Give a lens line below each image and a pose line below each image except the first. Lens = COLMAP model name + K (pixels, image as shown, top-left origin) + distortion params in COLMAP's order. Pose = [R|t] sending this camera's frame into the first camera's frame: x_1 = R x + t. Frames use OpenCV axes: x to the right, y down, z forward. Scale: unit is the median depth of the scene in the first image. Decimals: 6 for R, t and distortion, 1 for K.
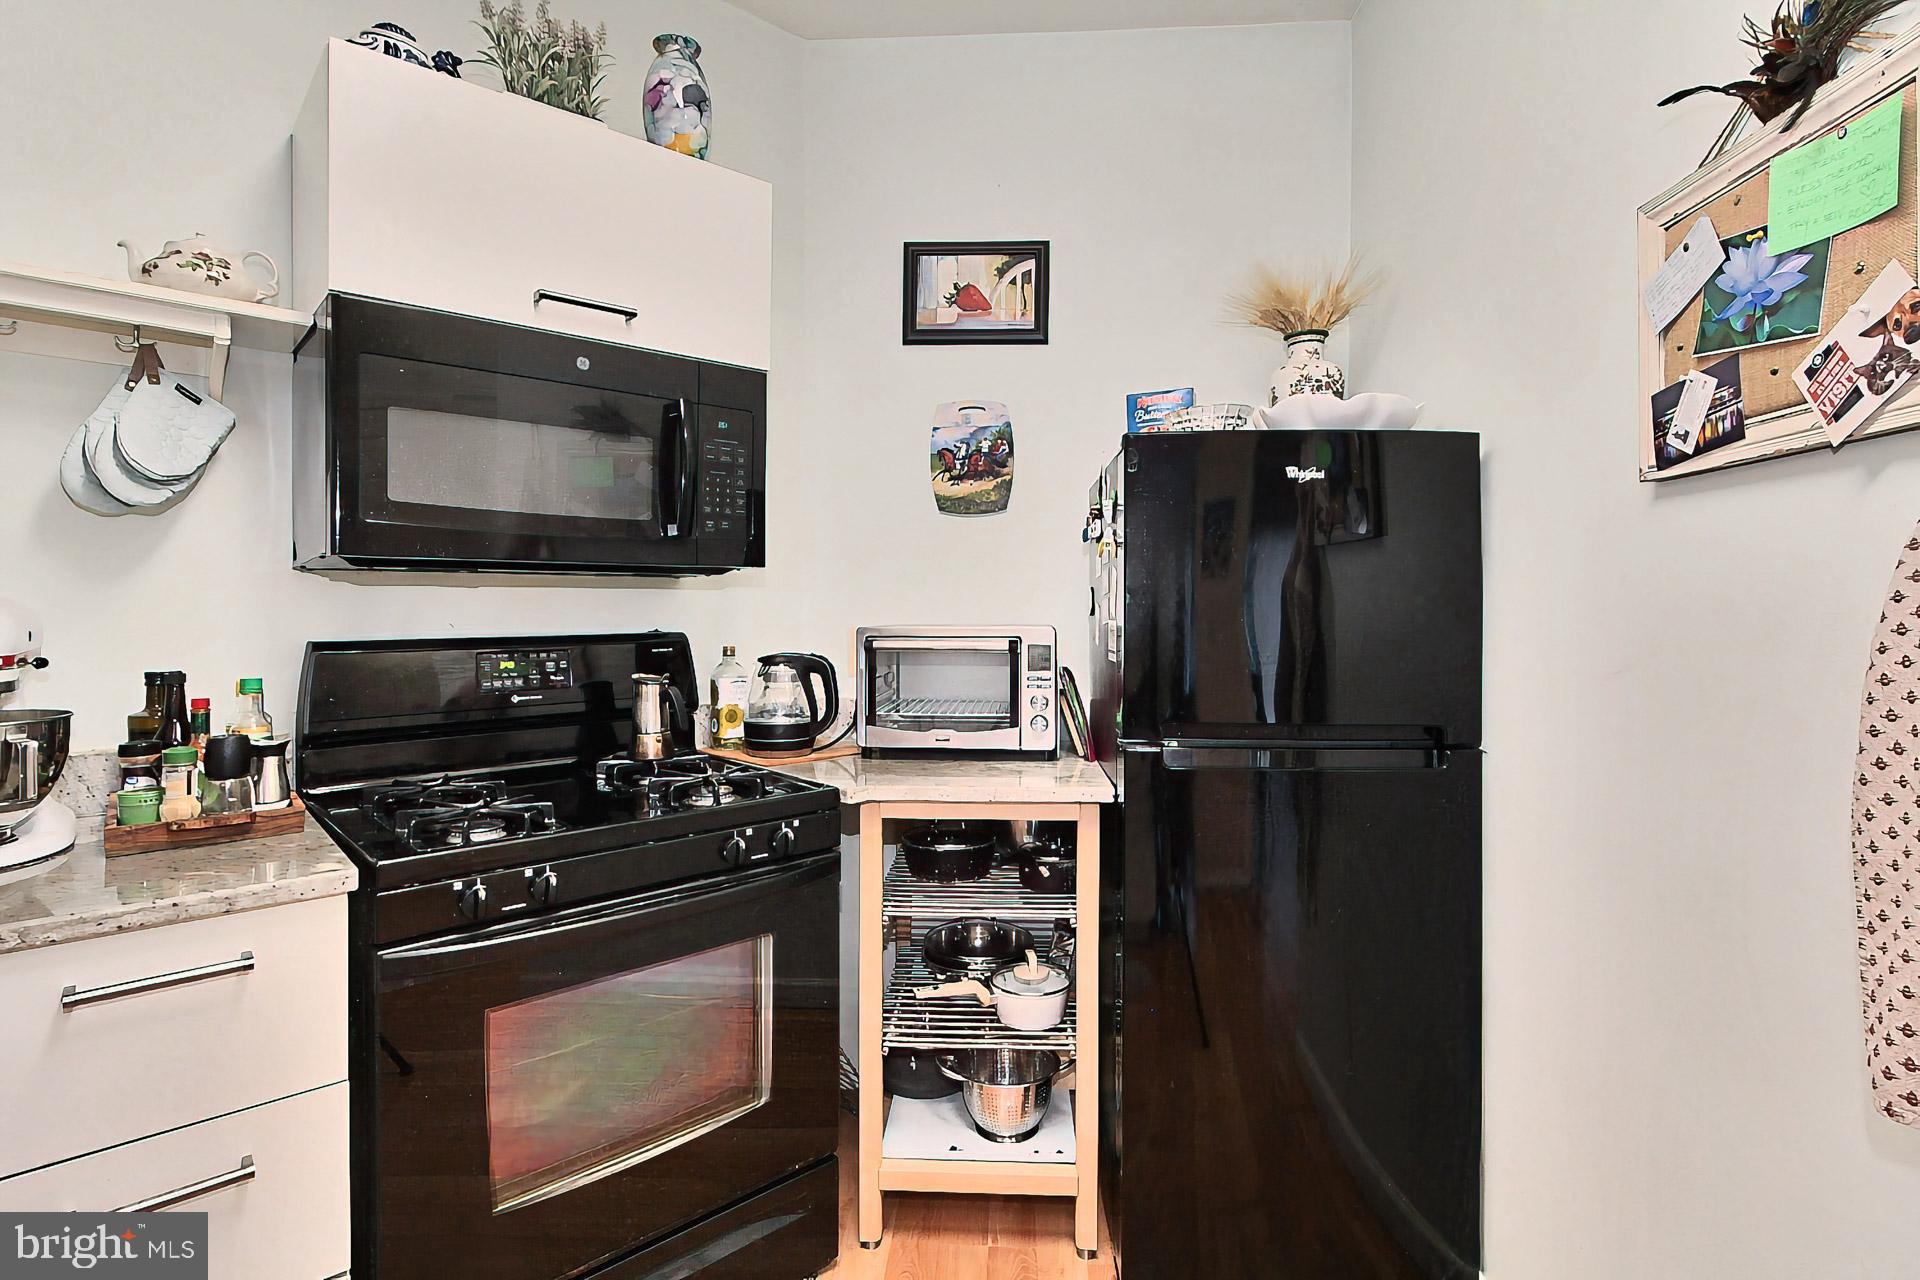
lens RADIAL K [[945.1, 0, 954.8], [0, 945.1, 605.1], [0, 0, 1]] dist [-0.004042, -0.000482]
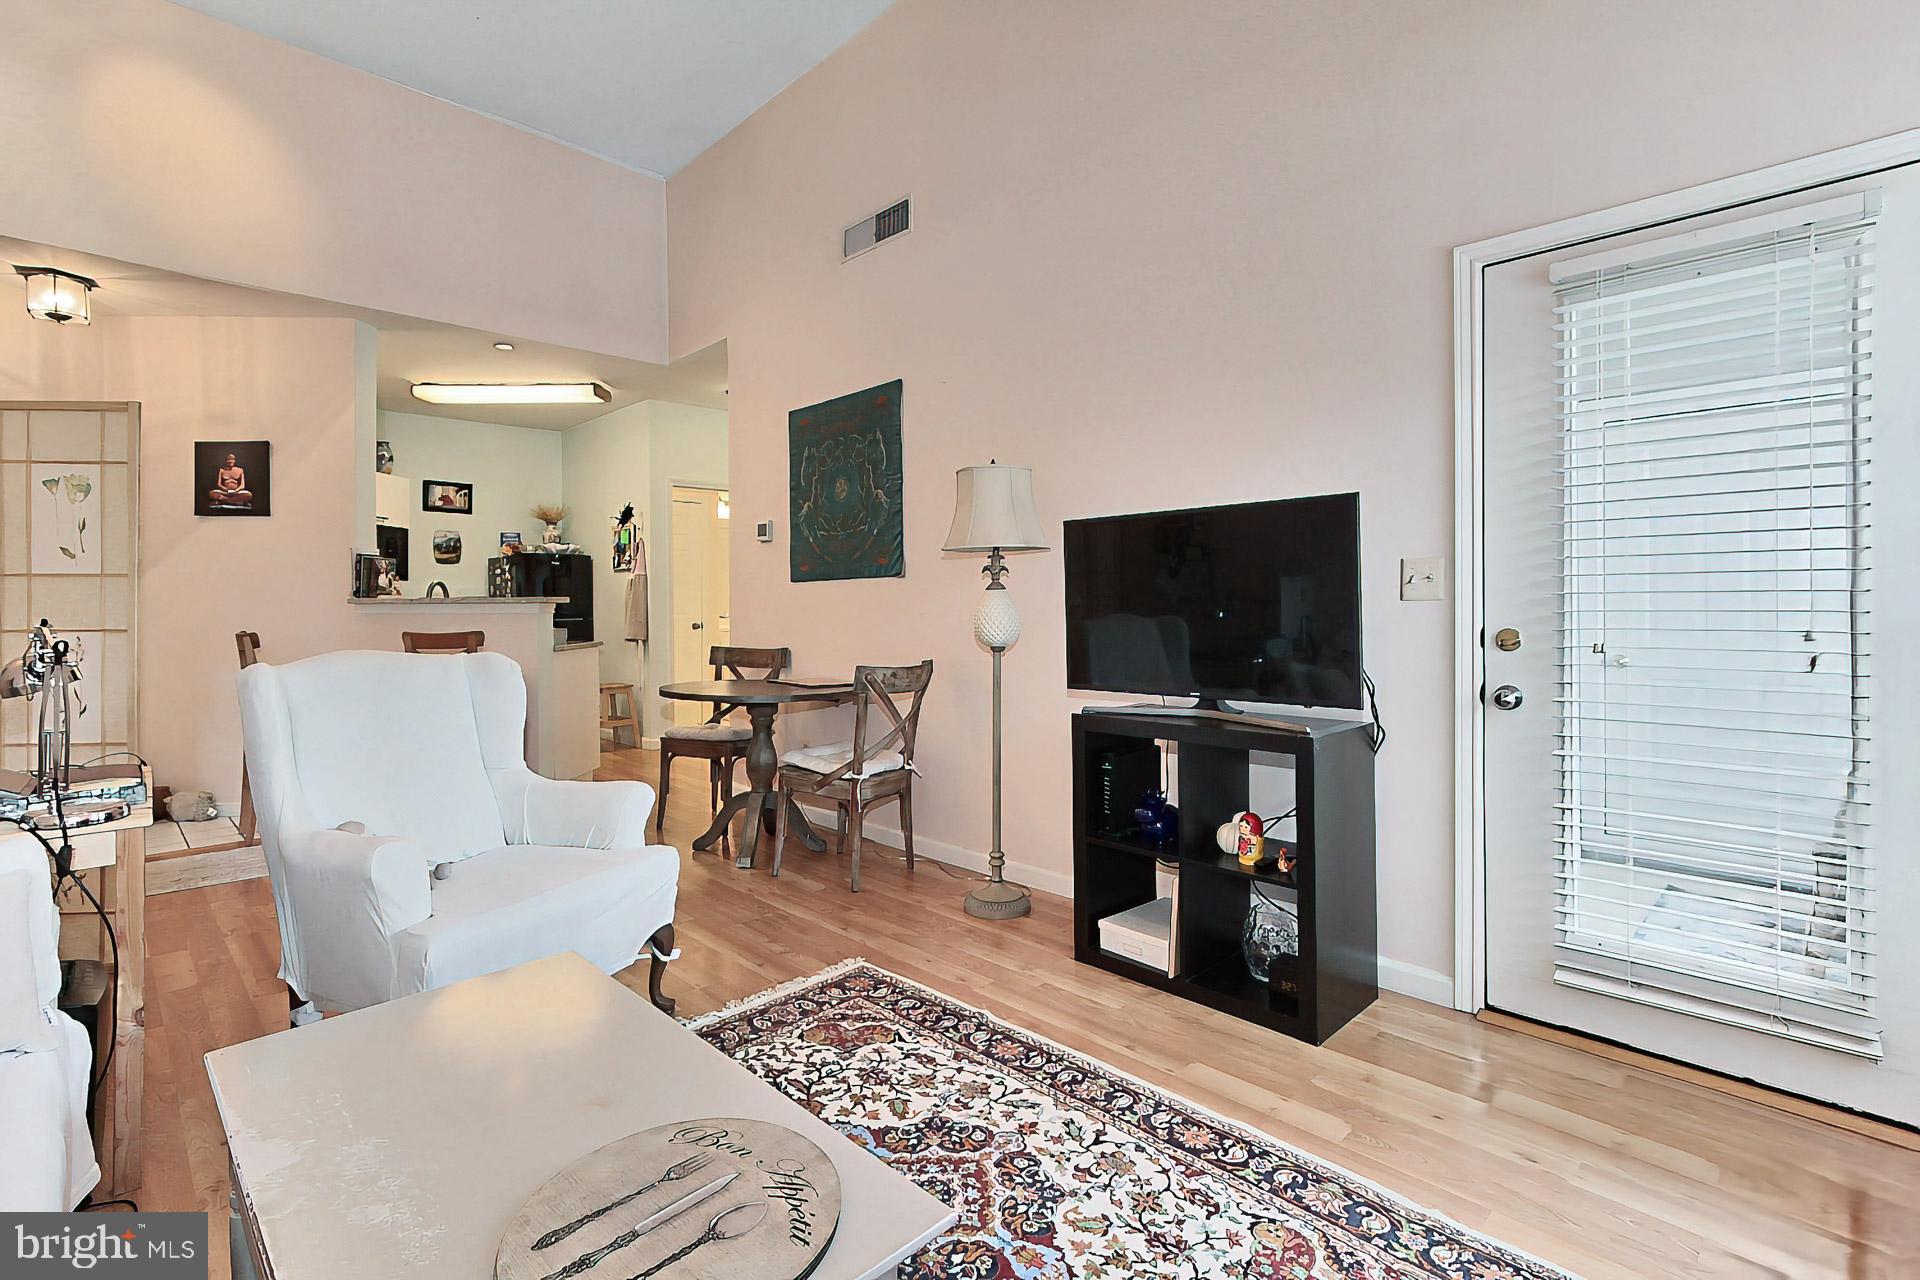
lens RADIAL K [[922.3, 0, 973.8], [0, 922.3, 612.4], [0, 0, 1]] dist [0.003439, 0.000296]
pose [[0.673682, -0.014881, 0.738871, -1.410738], [0.008487, 0.999887, 0.012400, 0.060794], [-0.738972, -0.002083, 0.673732, -3.164526]]
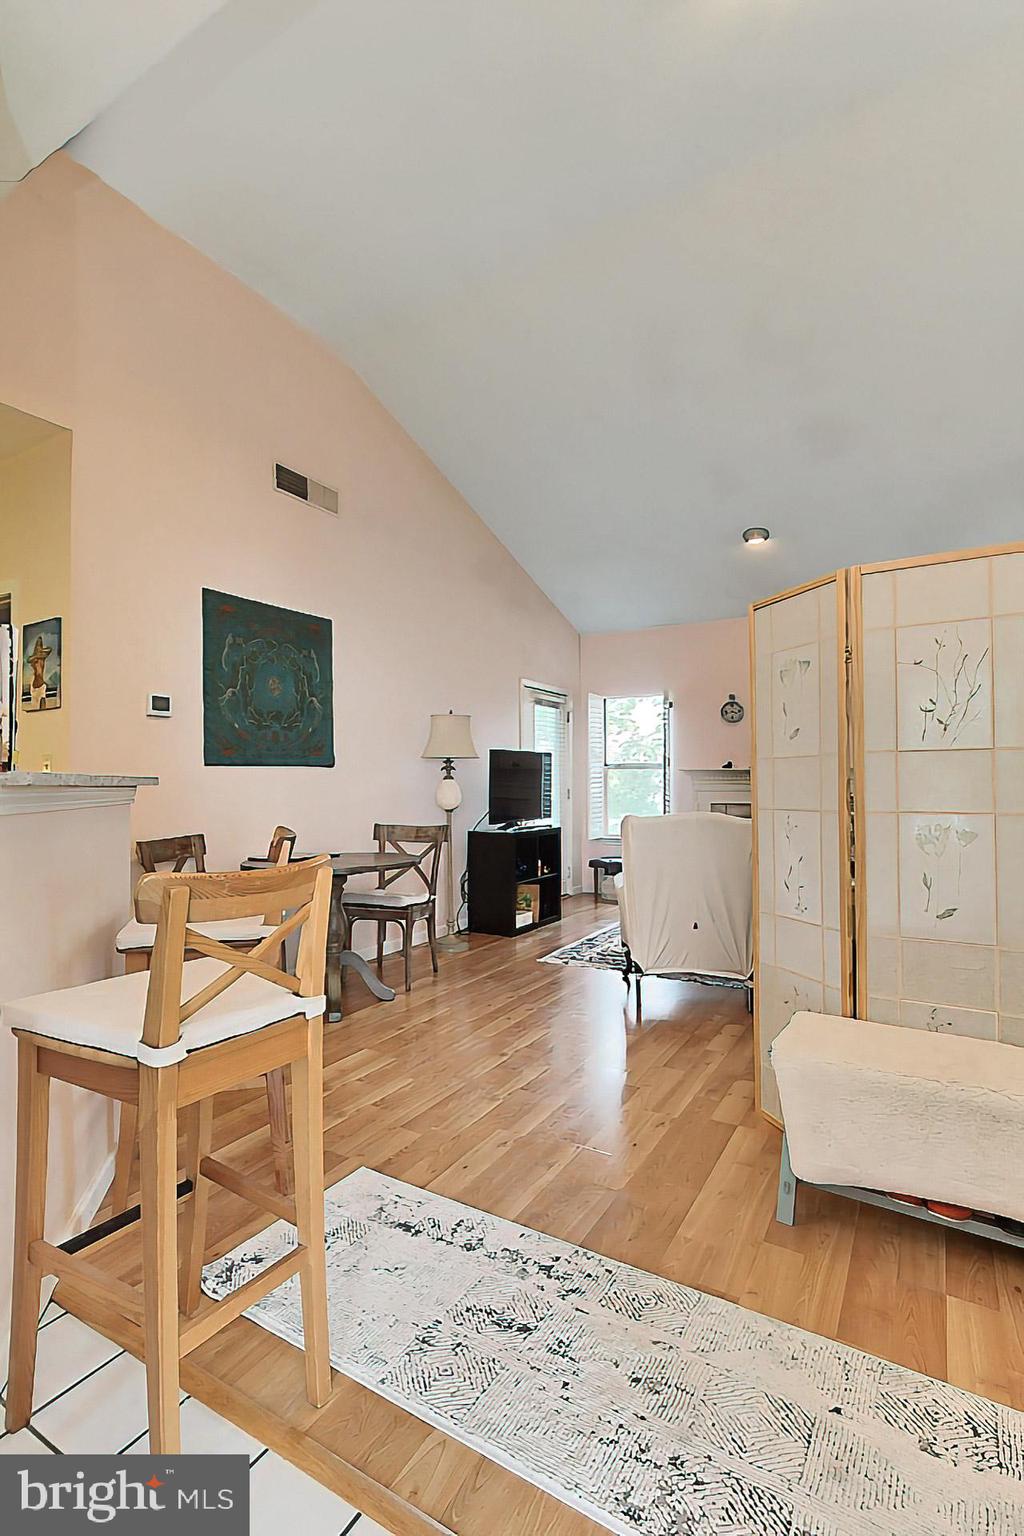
lens RADIAL K [[705.6, 0, 488.2], [0, 705.6, 775.2], [0, 0, 1]] dist [0.001524, 0.001539]
pose [[-0.876260, 0.008044, 0.481771, -1.415602], [0.003536, 0.999941, -0.010264, 0.051612], [-0.481825, -0.007290, -0.876237, 0.283802]]
